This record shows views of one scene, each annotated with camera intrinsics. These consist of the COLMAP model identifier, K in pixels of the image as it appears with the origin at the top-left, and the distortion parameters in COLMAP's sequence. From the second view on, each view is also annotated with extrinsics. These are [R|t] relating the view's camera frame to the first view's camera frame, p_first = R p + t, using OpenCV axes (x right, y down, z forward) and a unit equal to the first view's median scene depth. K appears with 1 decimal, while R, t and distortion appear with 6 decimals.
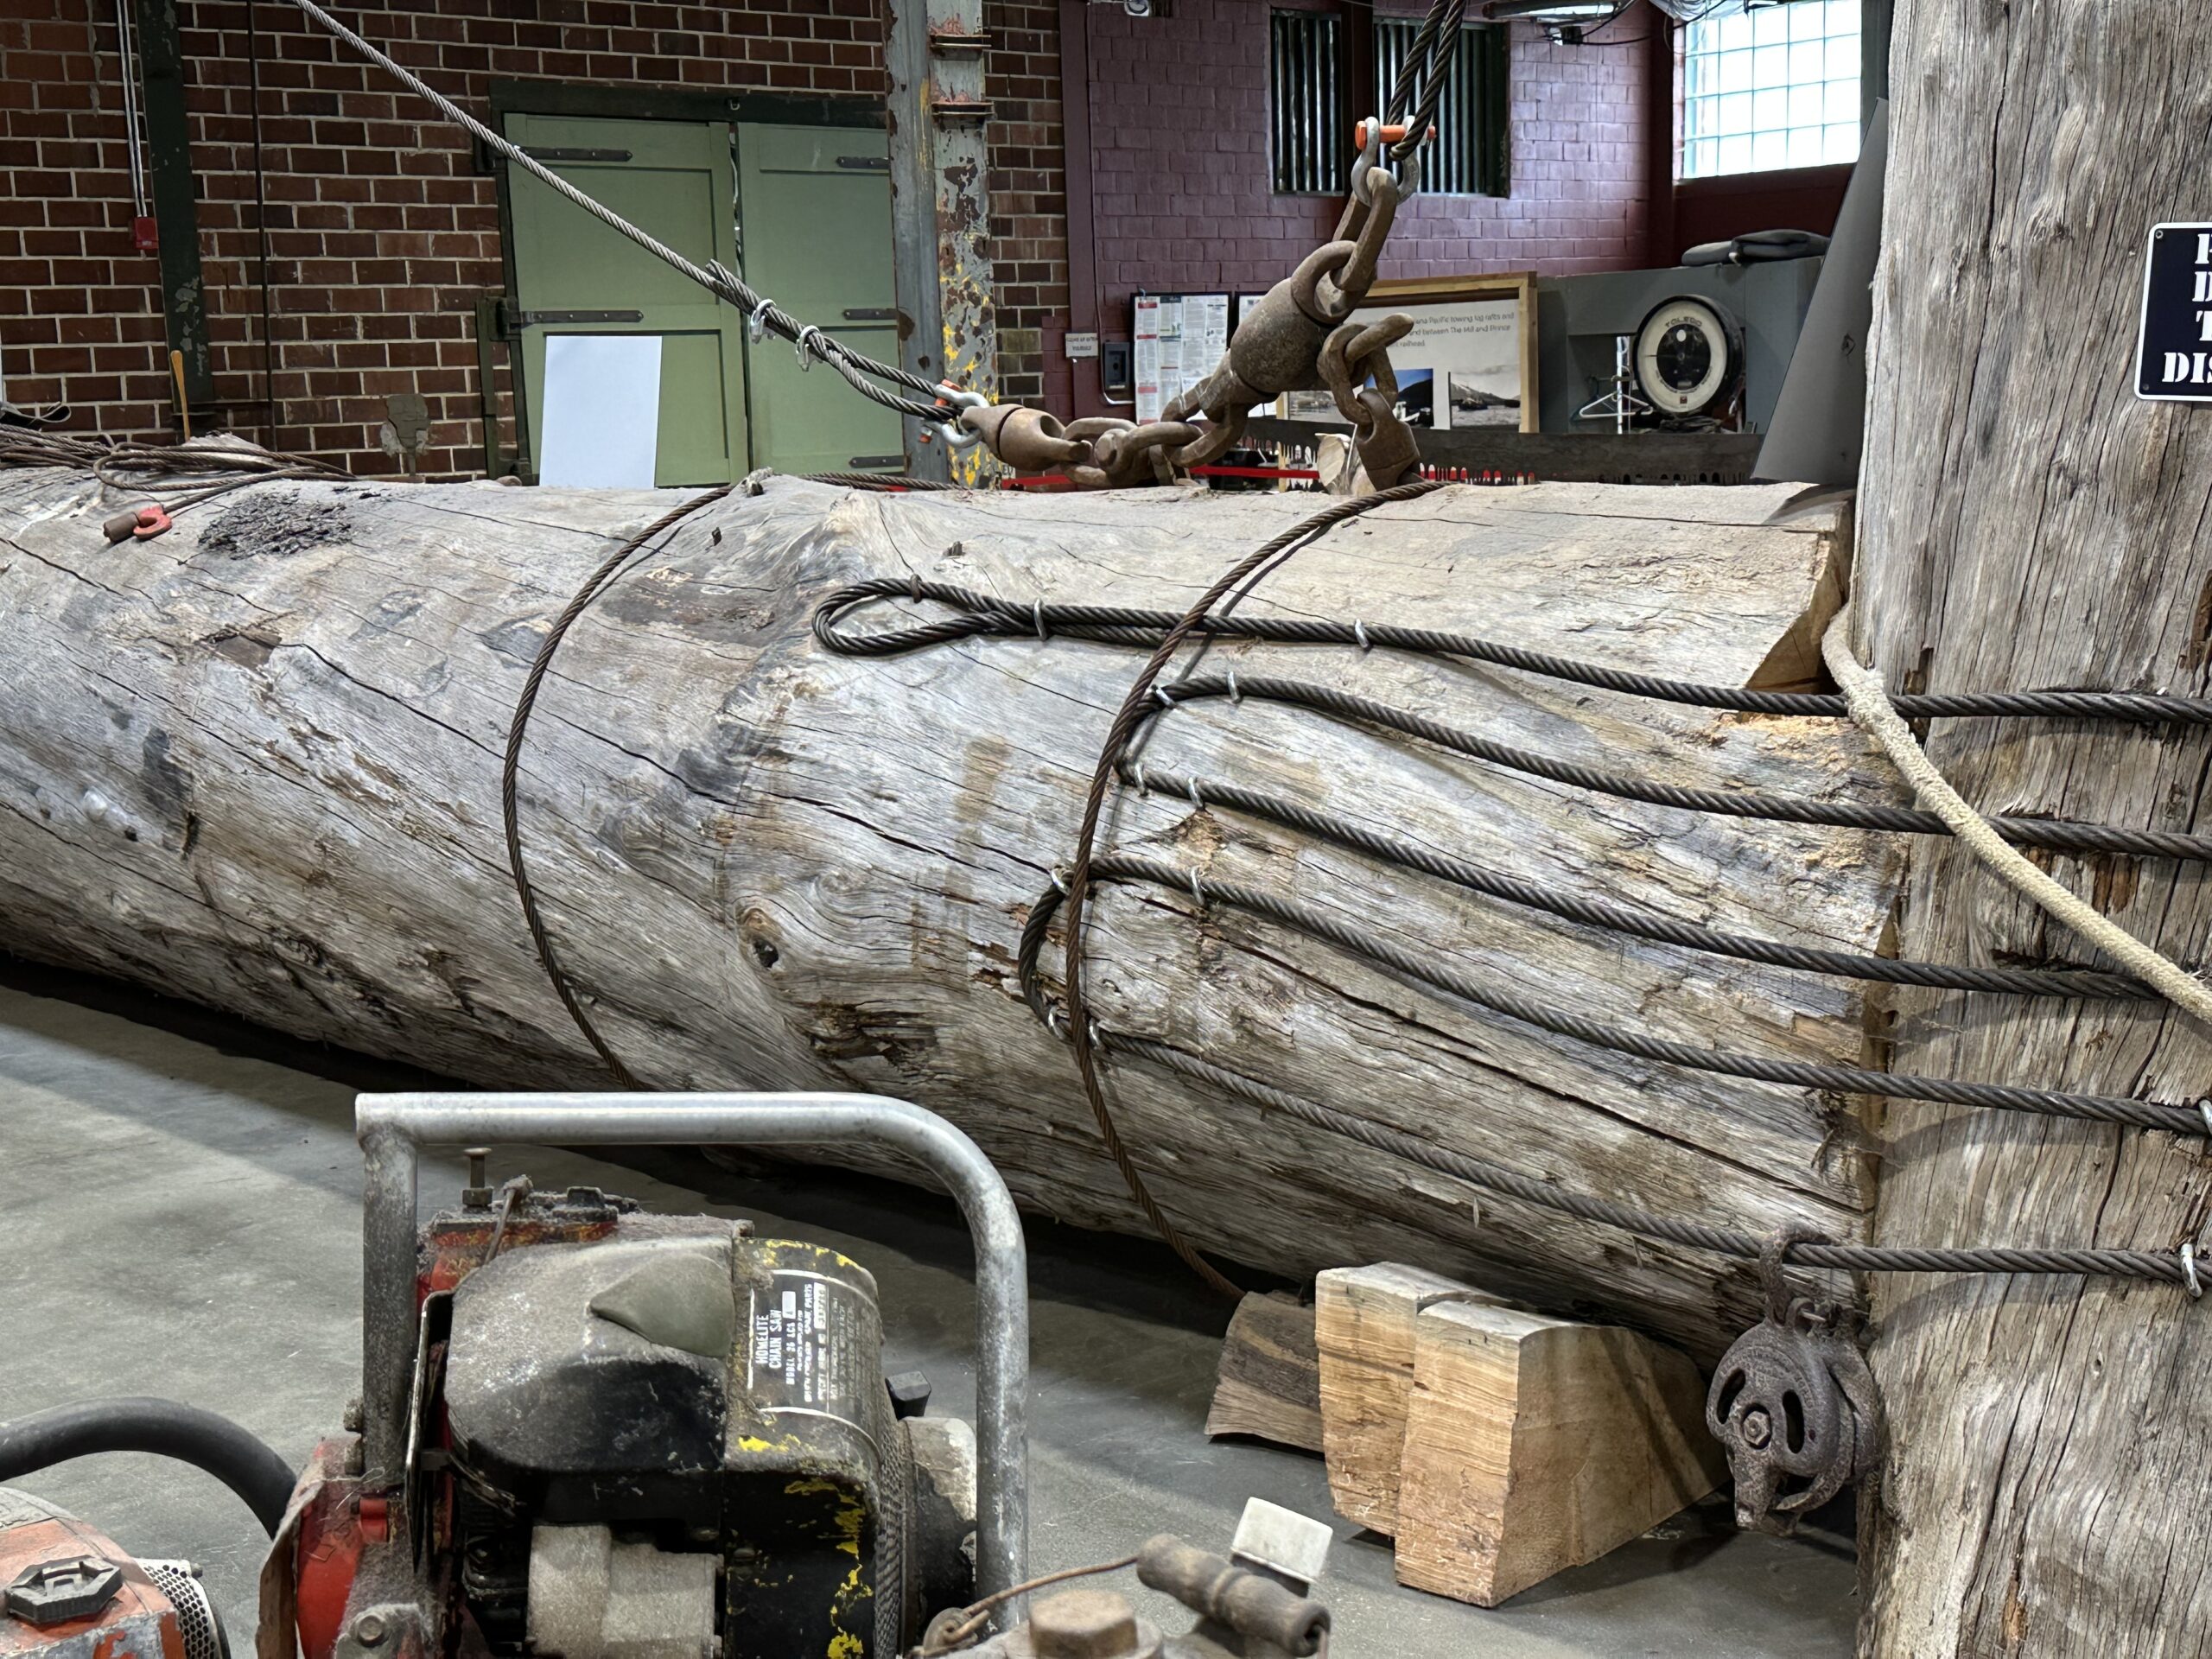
lens RADIAL K [[2989.2, 0, 1117.0], [0, 2989.2, 821.7], [0, 0, 1]] dist [0.193819, 0.000000]
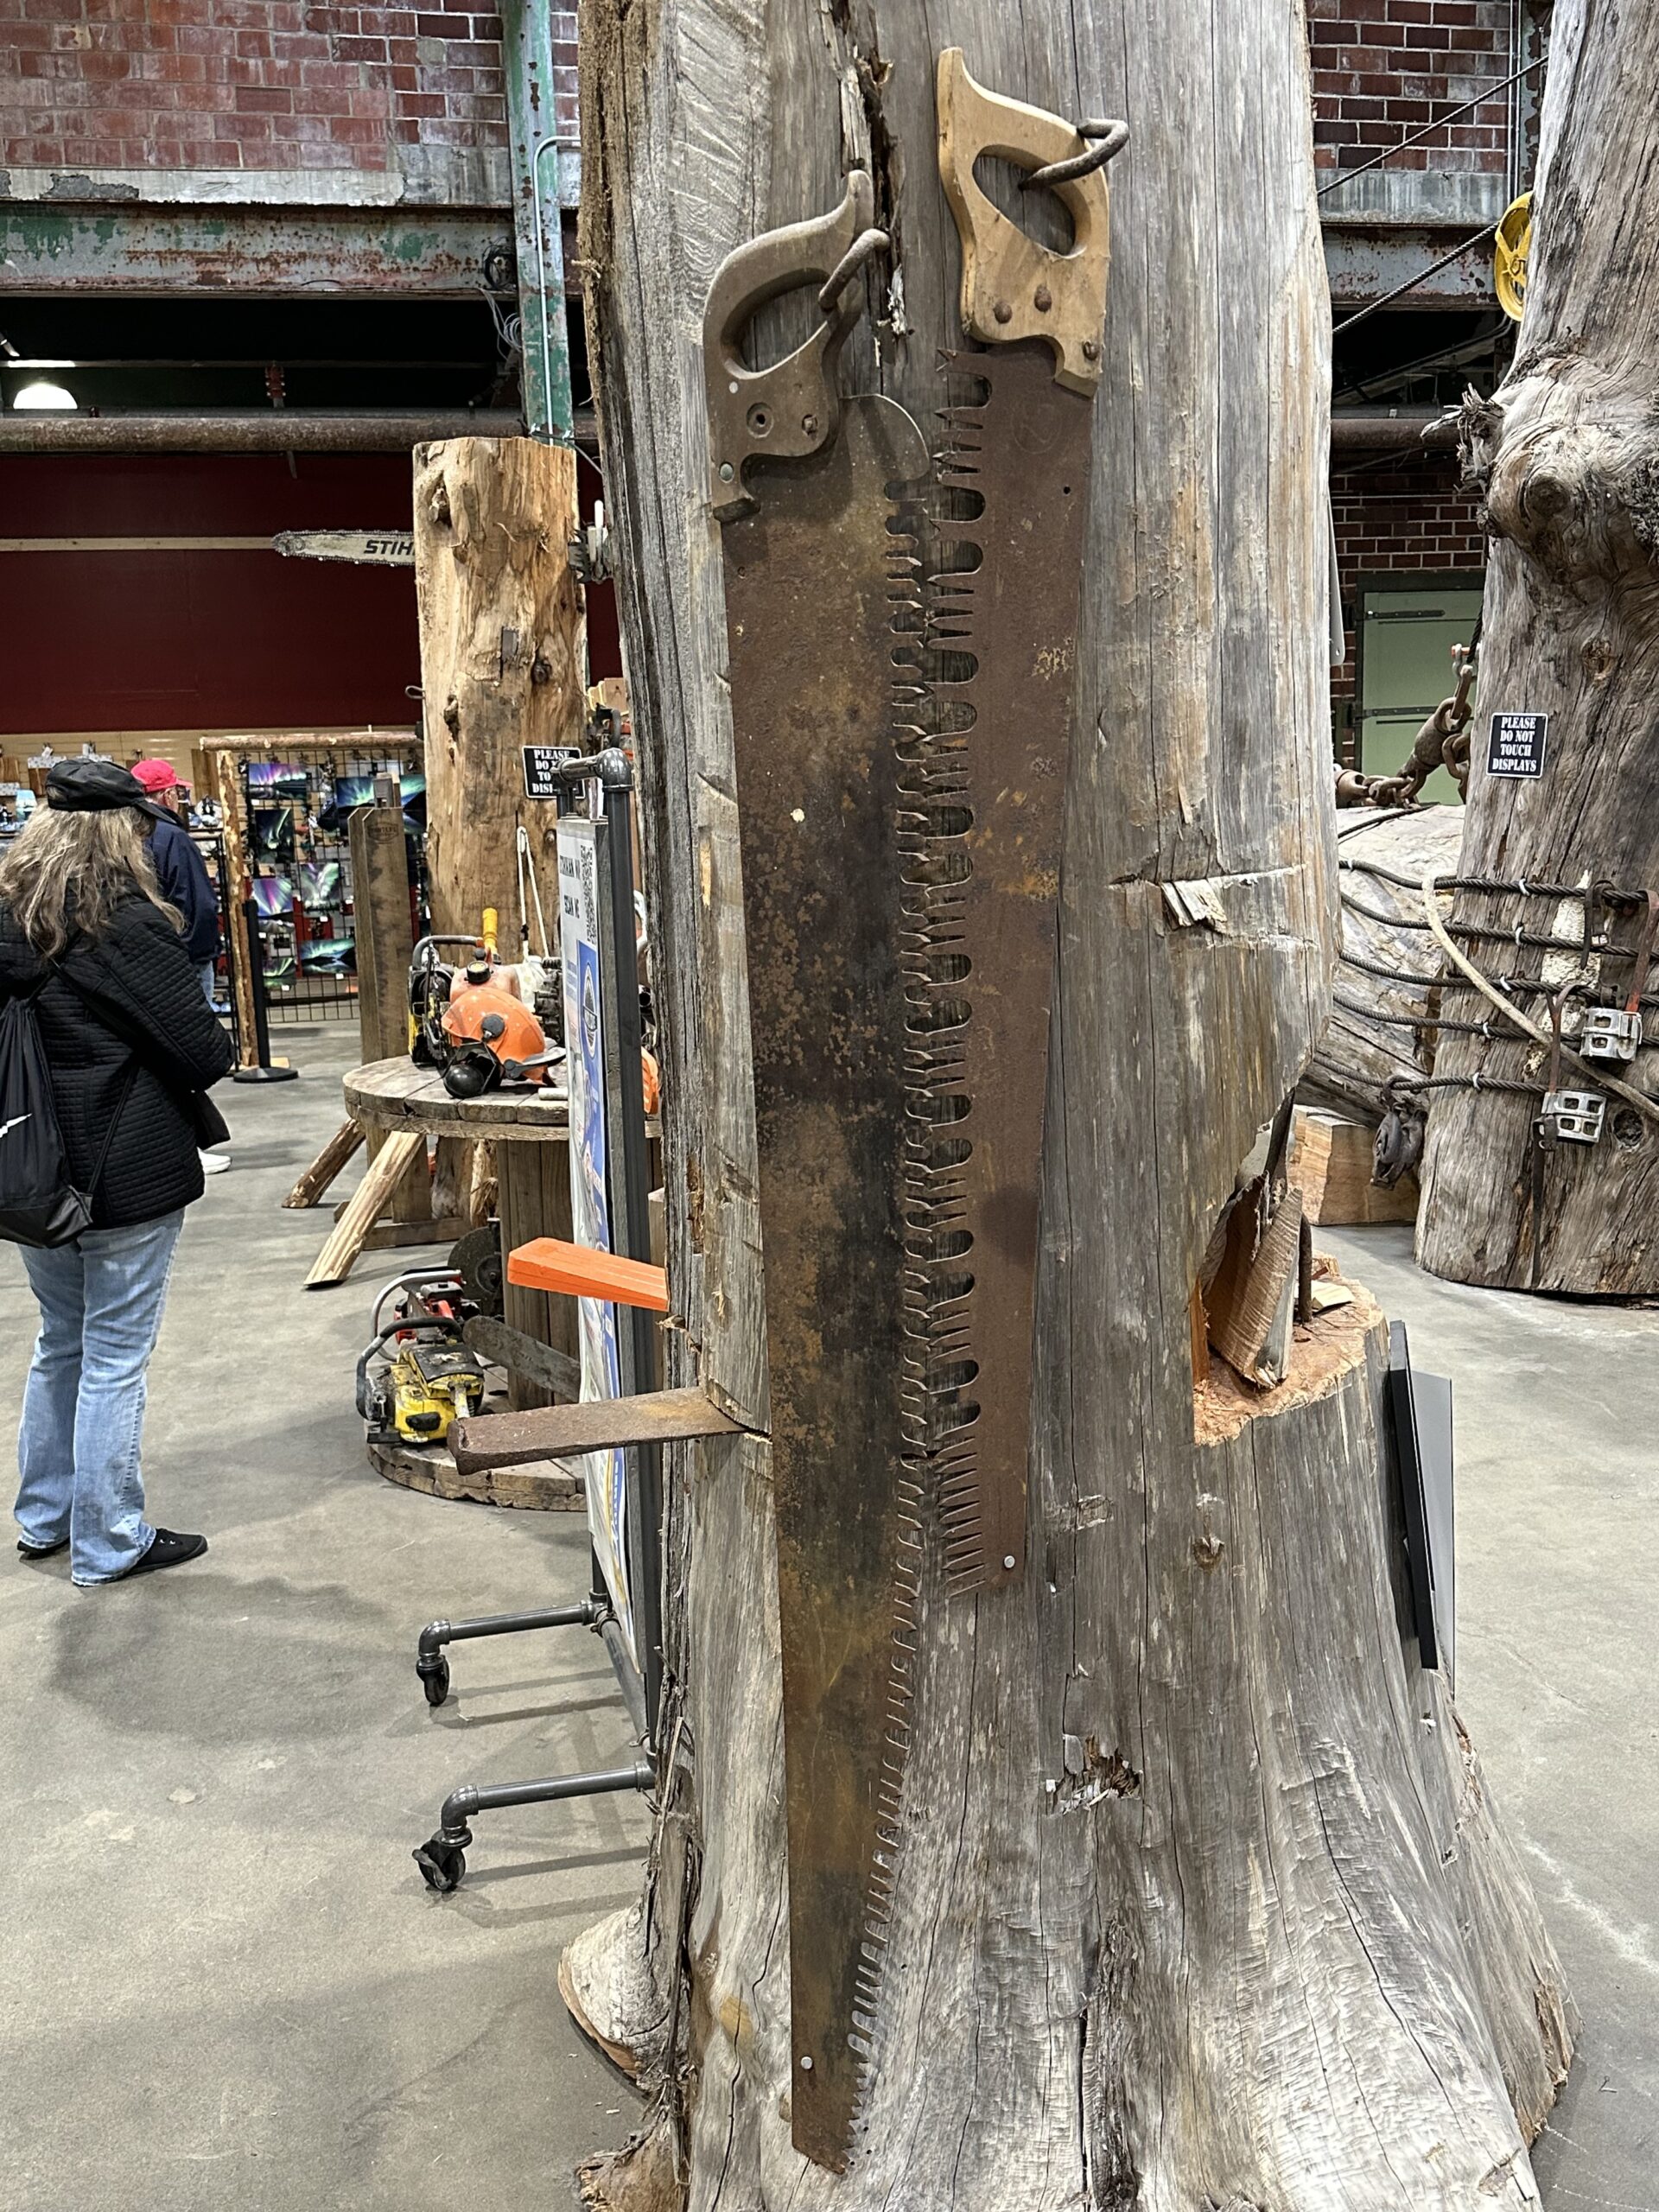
lens RADIAL K [[2129.8, 0, 820.7], [0, 2129.8, 1093.1], [0, 0, 1]] dist [0.048220, 0.000000]
pose [[0.868140, 0.074938, -0.490629, 0.591953], [-0.066333, 0.997186, 0.034937, 0.095207], [0.491866, 0.002215, 0.870668, -0.771153]]
